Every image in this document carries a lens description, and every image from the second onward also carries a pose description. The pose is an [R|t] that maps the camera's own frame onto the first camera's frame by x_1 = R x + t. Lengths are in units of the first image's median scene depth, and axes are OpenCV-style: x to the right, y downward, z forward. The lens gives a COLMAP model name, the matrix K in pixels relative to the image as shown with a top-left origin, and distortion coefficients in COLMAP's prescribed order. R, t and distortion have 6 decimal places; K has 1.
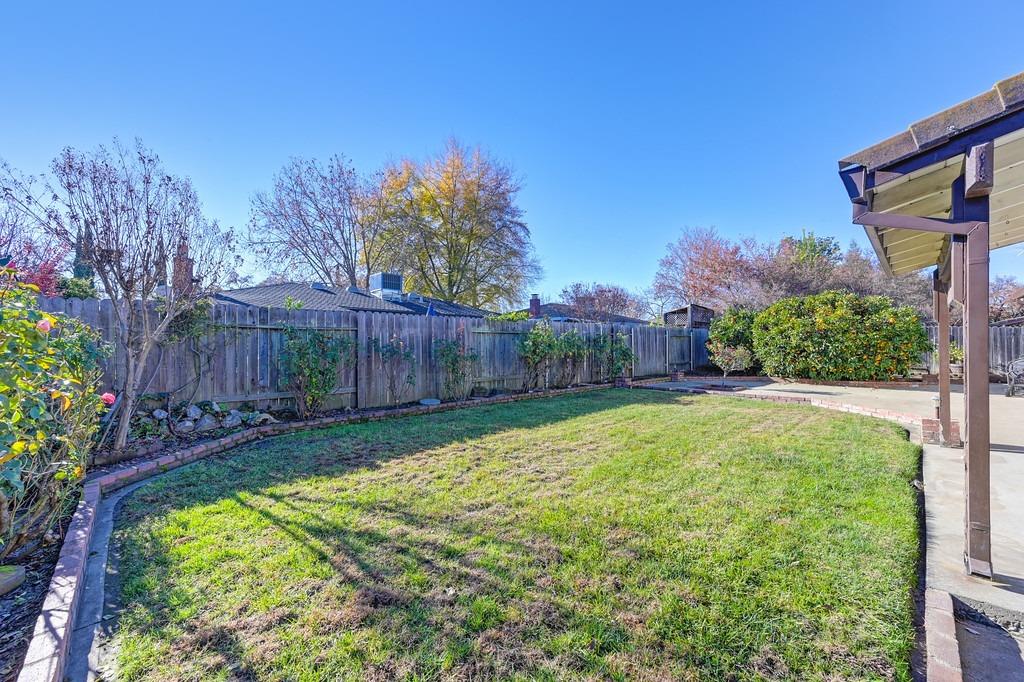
lens RADIAL K [[398.7, 0, 512.0], [0, 398.7, 341.0], [0, 0, 1]] dist [-0.000842, 0.000177]
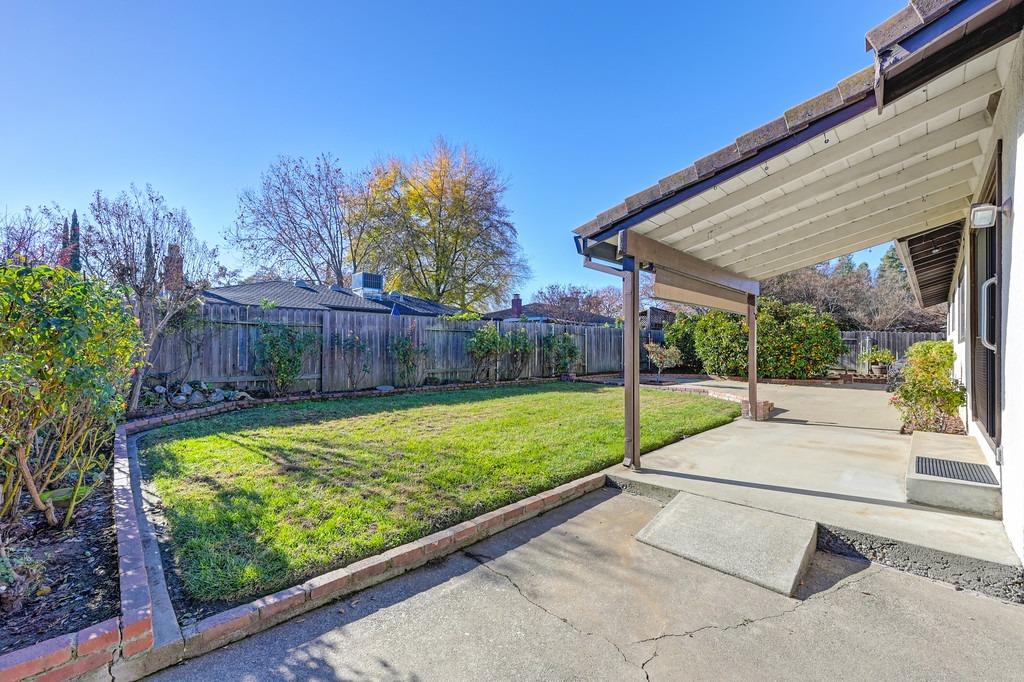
lens RADIAL K [[412.6, 0, 511.3], [0, 412.6, 345.1], [0, 0, 1]] dist [0.001178, 0.000026]
pose [[0.999887, 0.014852, 0.002186, 0.110322], [-0.014874, 0.999833, 0.010607, 0.004340], [-0.002028, -0.010638, 0.999941, -0.150195]]
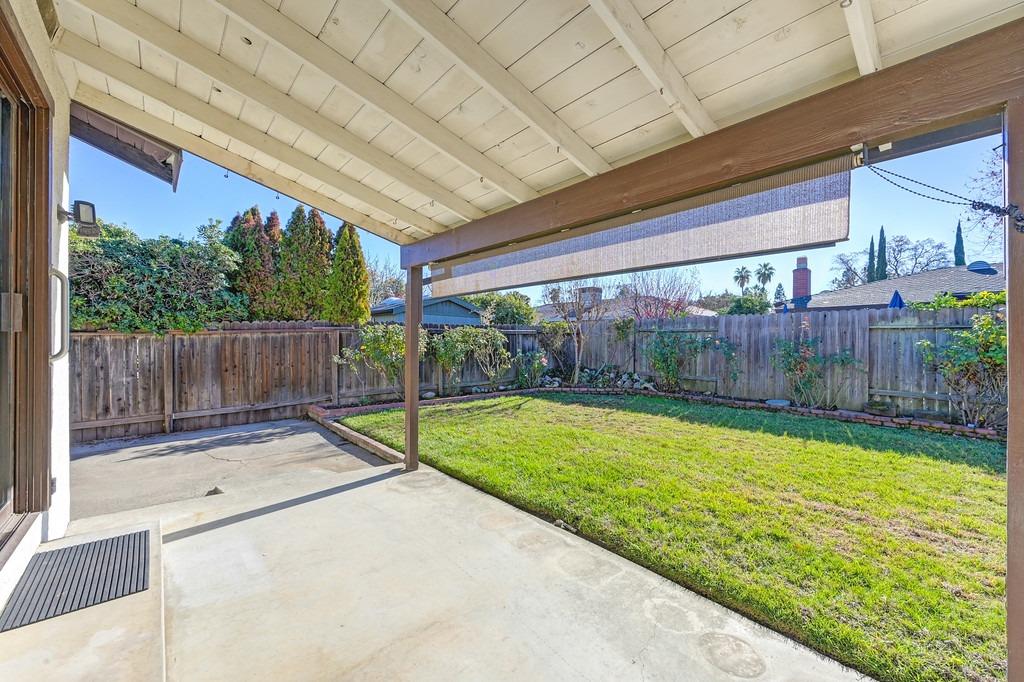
lens RADIAL K [[398.7, 0, 512.0], [0, 398.7, 341.0], [0, 0, 1]] dist [-0.000842, 0.000177]
pose [[-0.058054, 0.001400, -0.998312, 0.531829], [0.004256, 0.999990, 0.001155, -0.001044], [0.998304, -0.004182, -0.058059, 0.278760]]
